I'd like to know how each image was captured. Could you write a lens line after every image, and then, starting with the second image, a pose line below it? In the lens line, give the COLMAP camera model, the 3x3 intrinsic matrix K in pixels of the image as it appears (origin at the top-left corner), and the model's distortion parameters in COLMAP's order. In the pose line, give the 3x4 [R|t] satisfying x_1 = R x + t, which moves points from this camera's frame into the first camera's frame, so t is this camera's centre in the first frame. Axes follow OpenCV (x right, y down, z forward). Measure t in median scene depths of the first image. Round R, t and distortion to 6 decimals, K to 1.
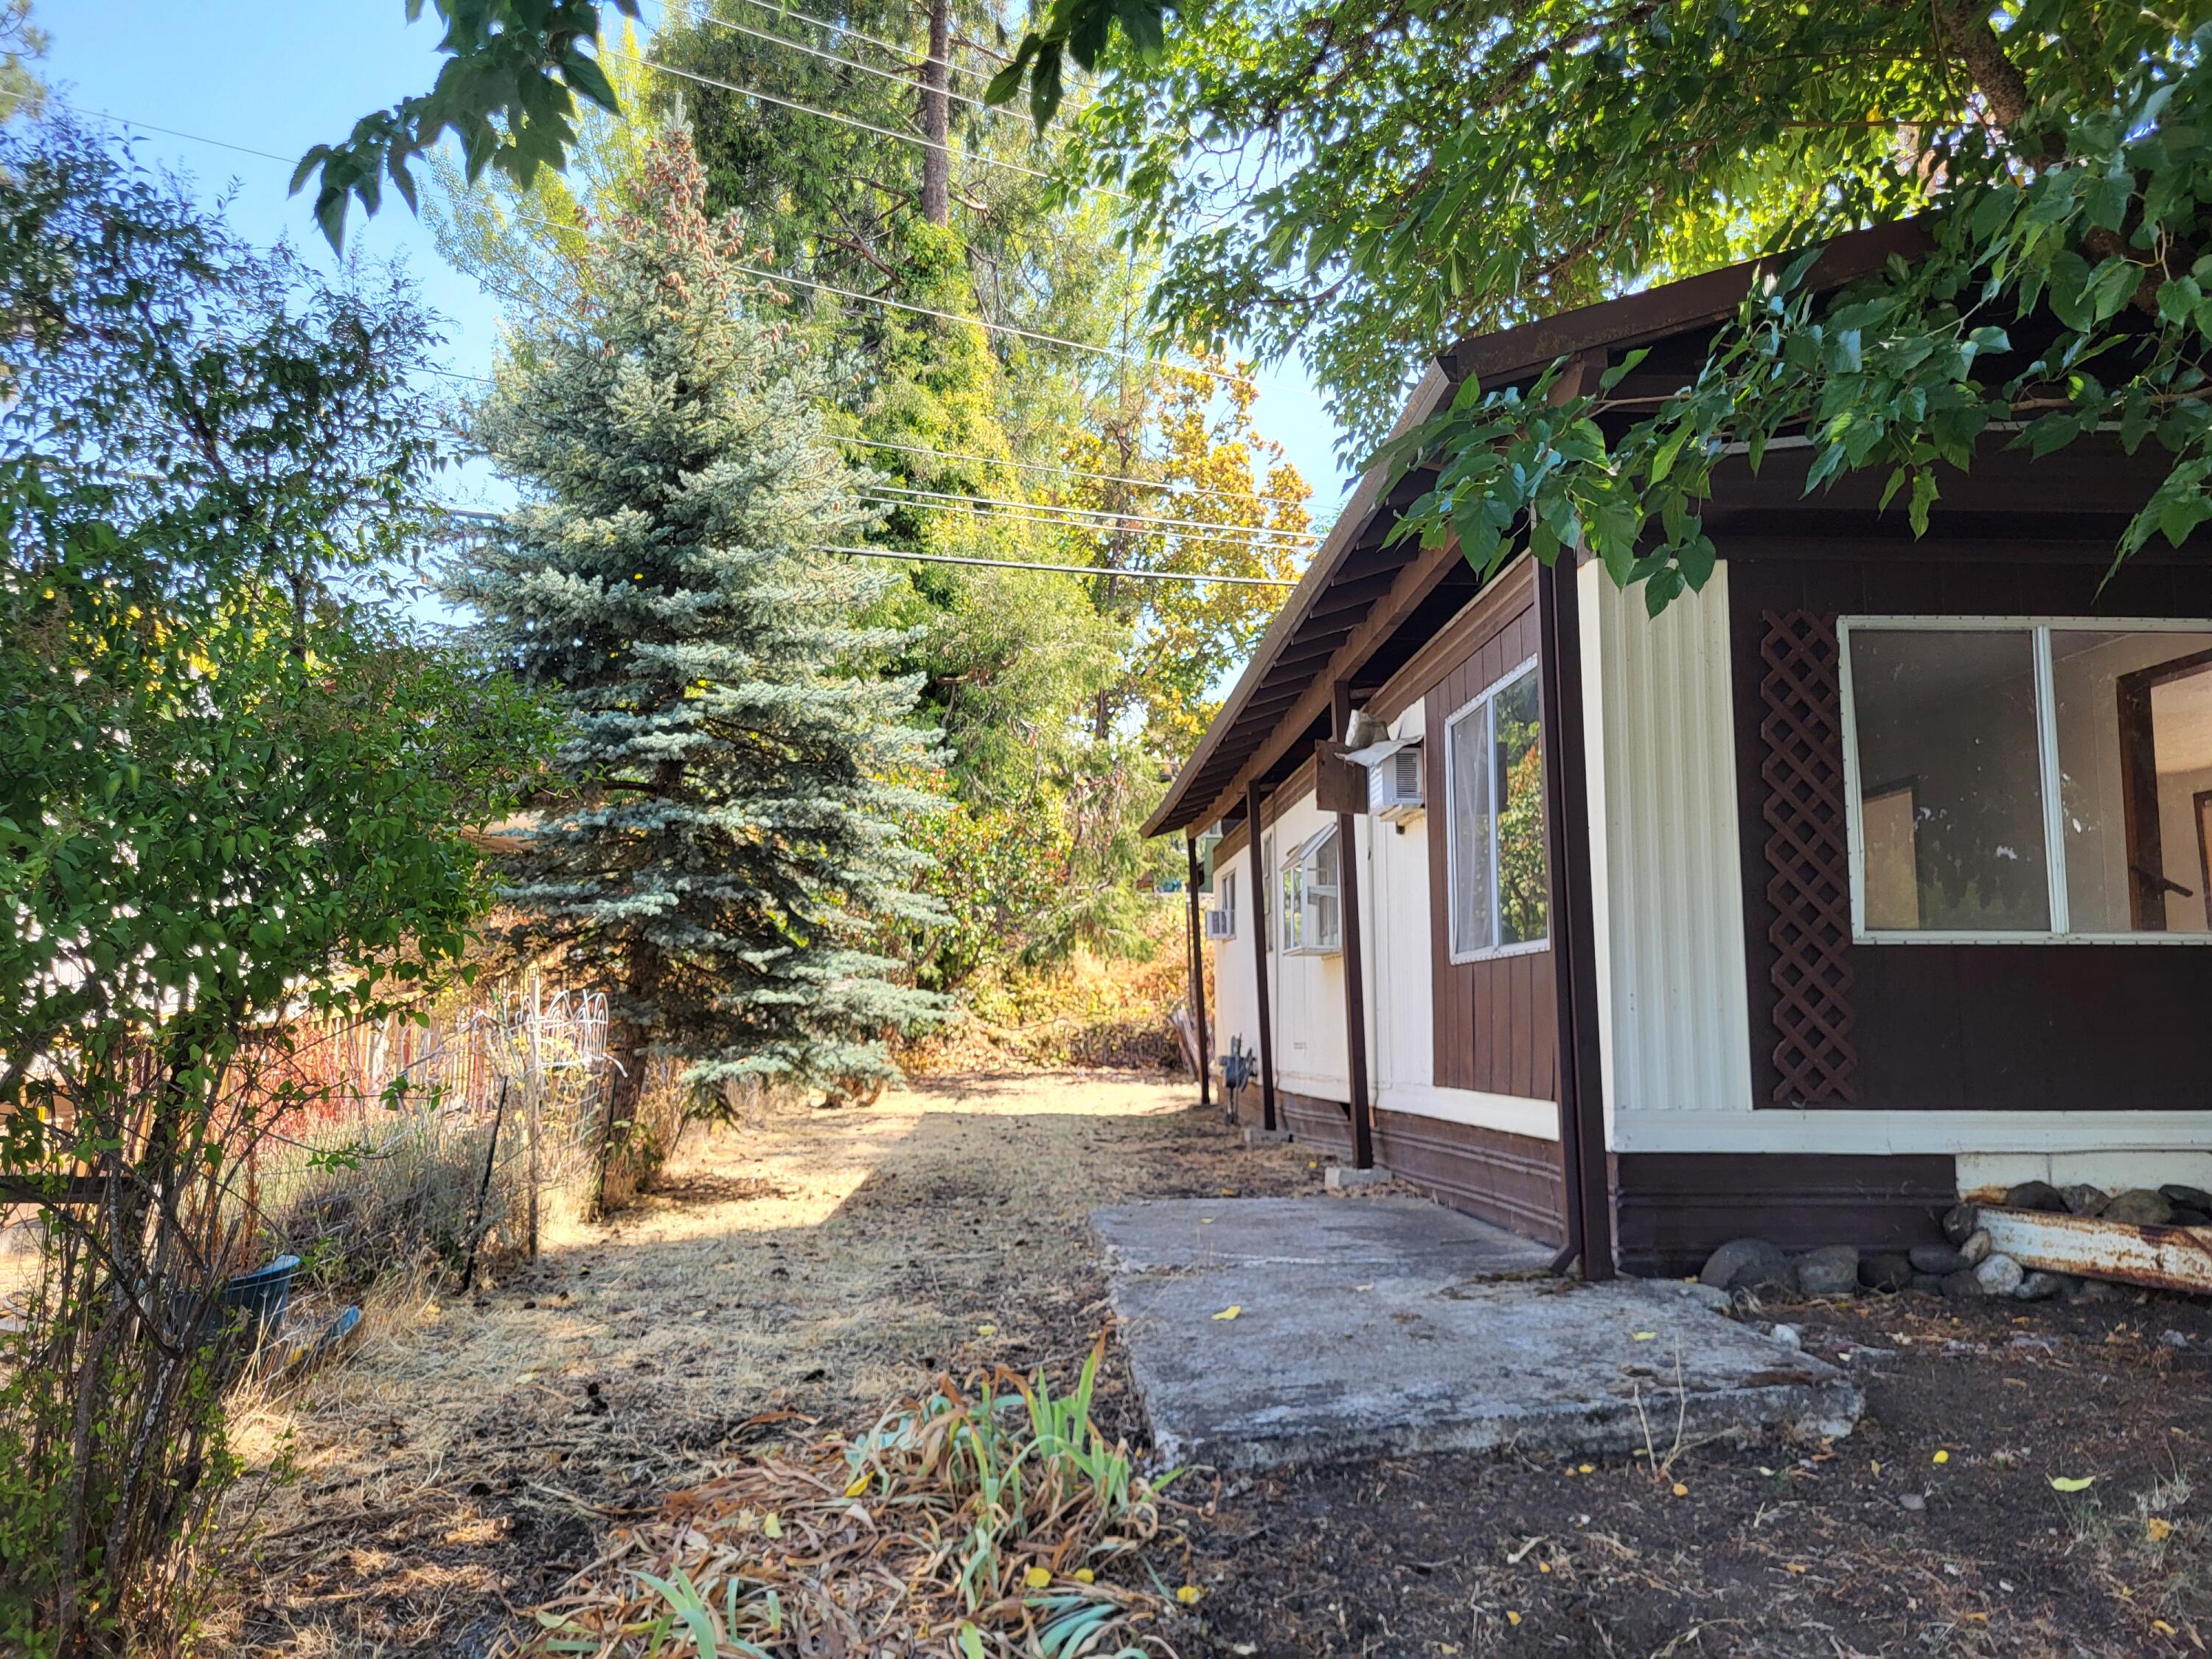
lens RADIAL K [[1723.1, 0, 1106.0], [0, 1723.1, 829.5], [0, 0, 1]] dist [0.044917, -0.046541]
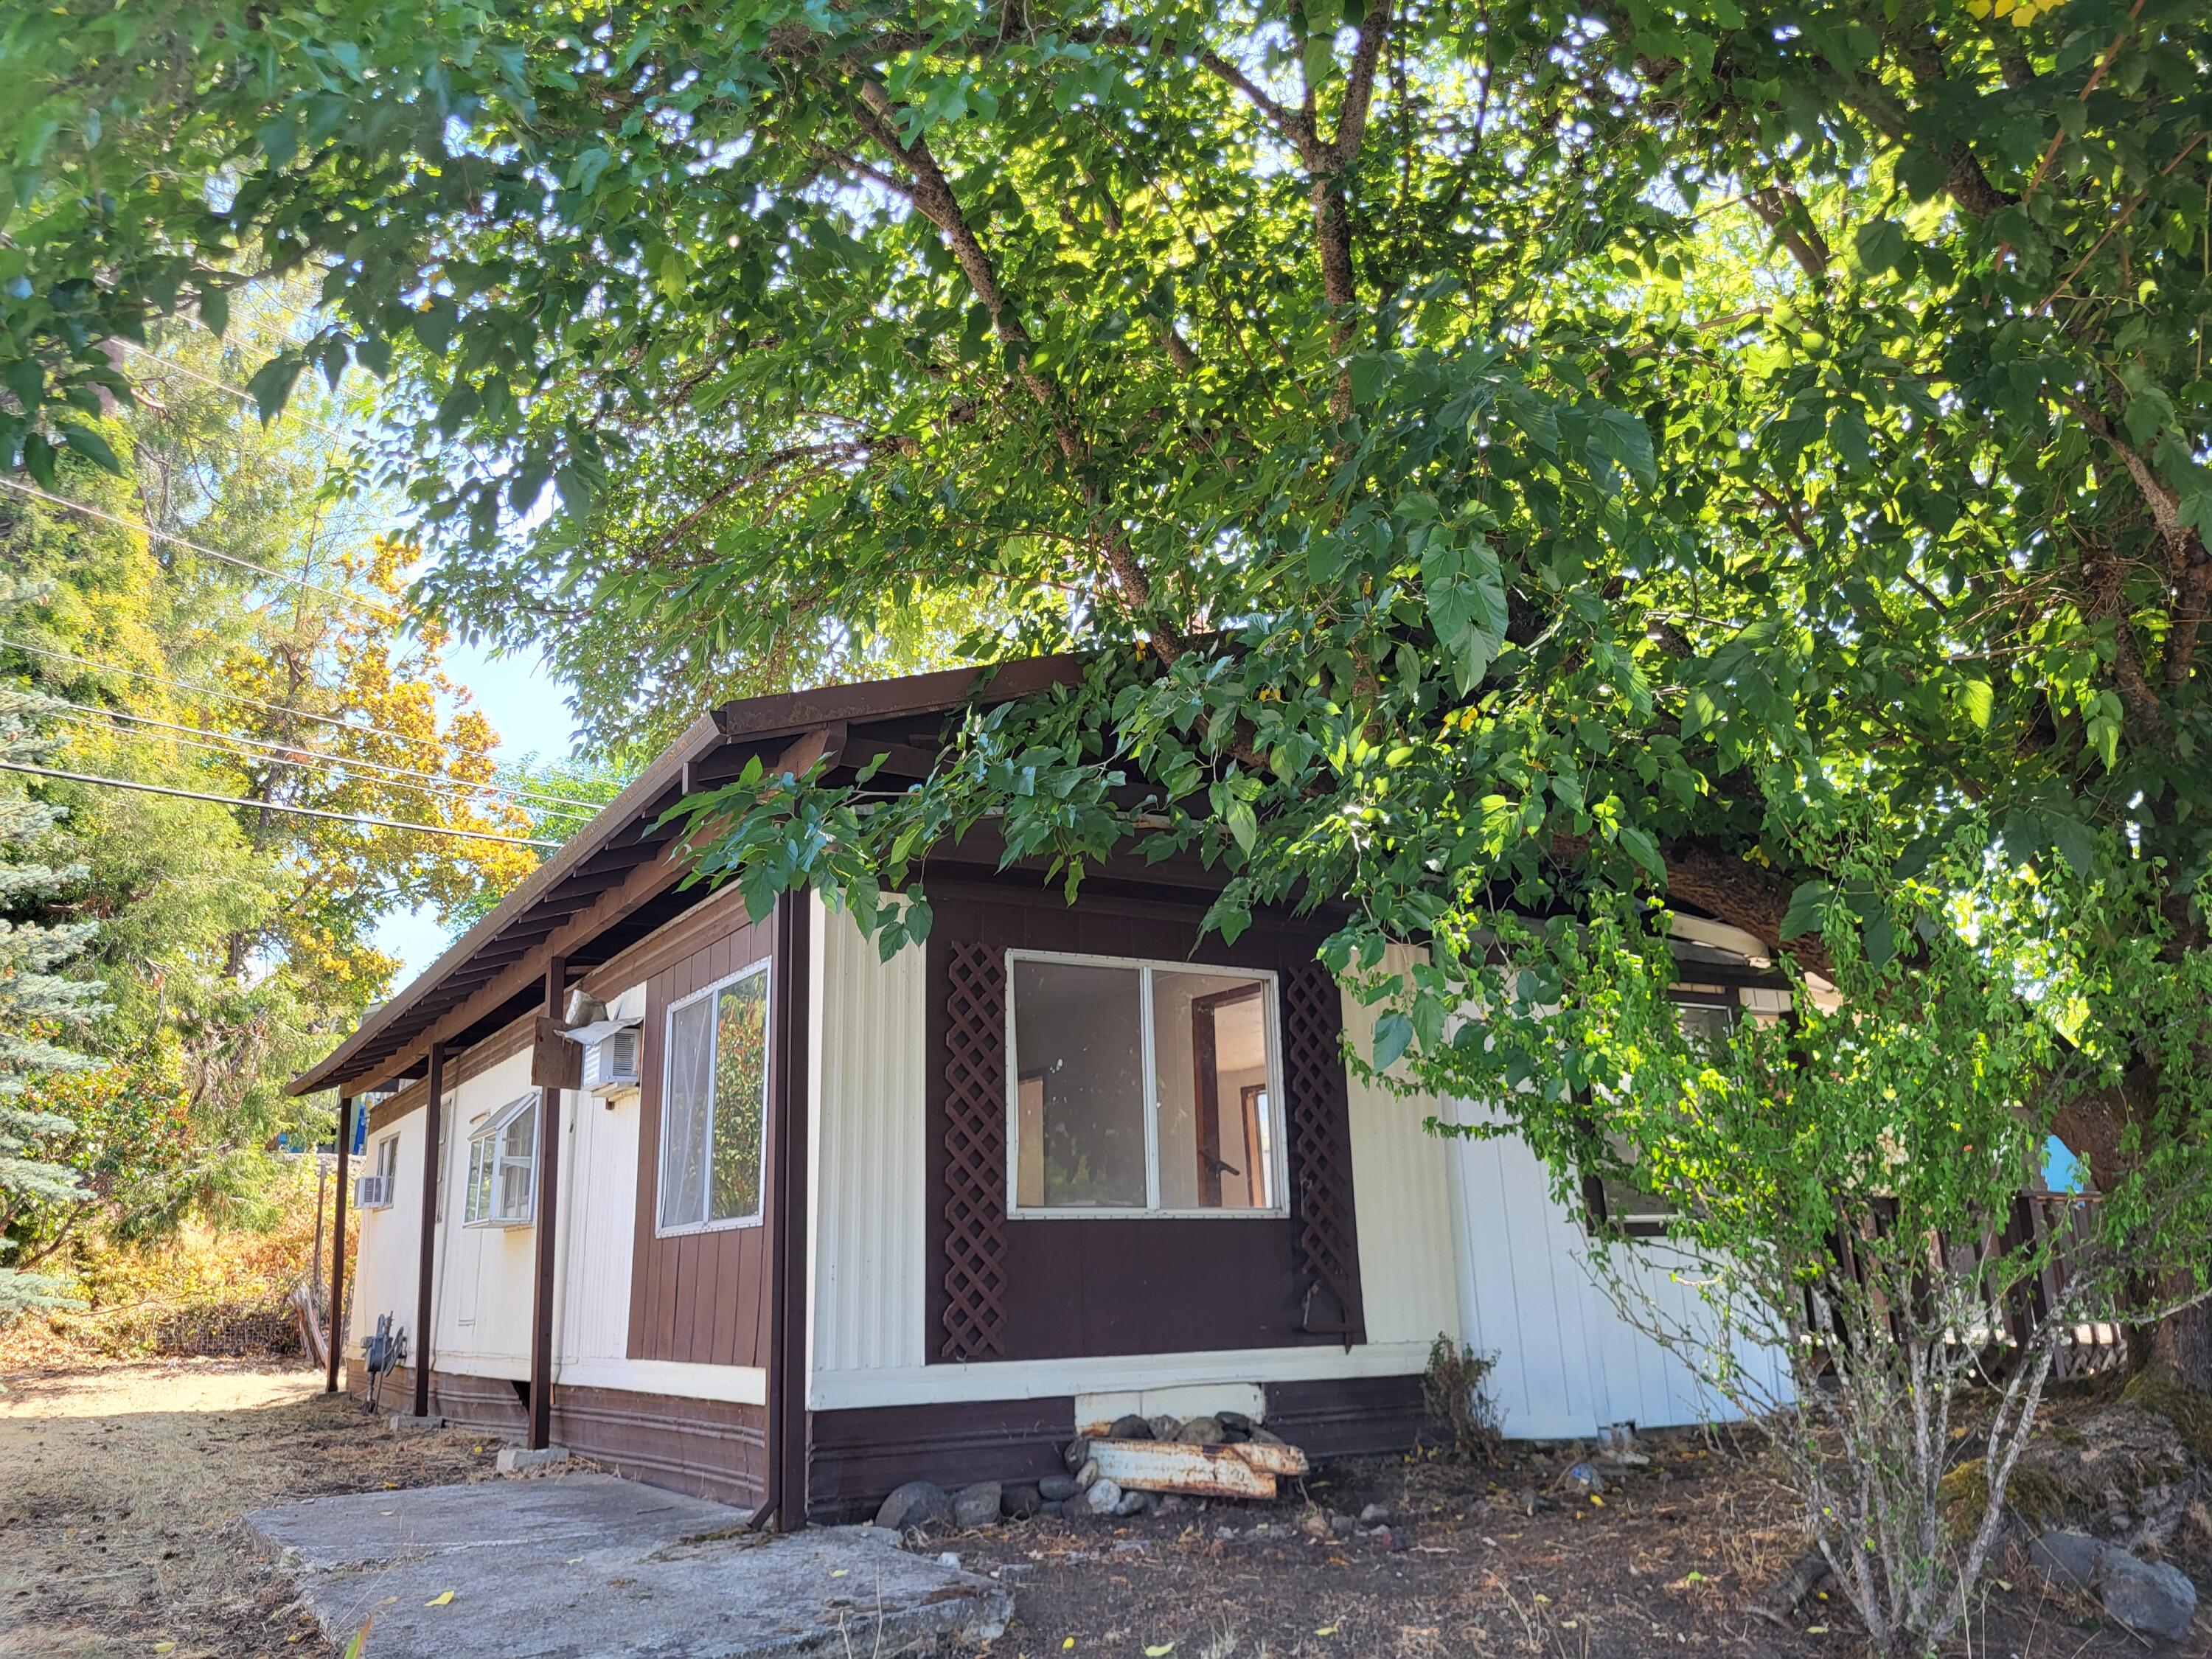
lens RADIAL K [[1707.9, 0, 1105.1], [0, 1707.9, 788.6], [0, 0, 1]] dist [0.056200, -0.056917]
pose [[0.885542, 0.108671, 0.451670, -0.058613], [-0.030212, 0.983669, -0.177435, -0.013608], [-0.463575, 0.143480, 0.874363, -0.089376]]
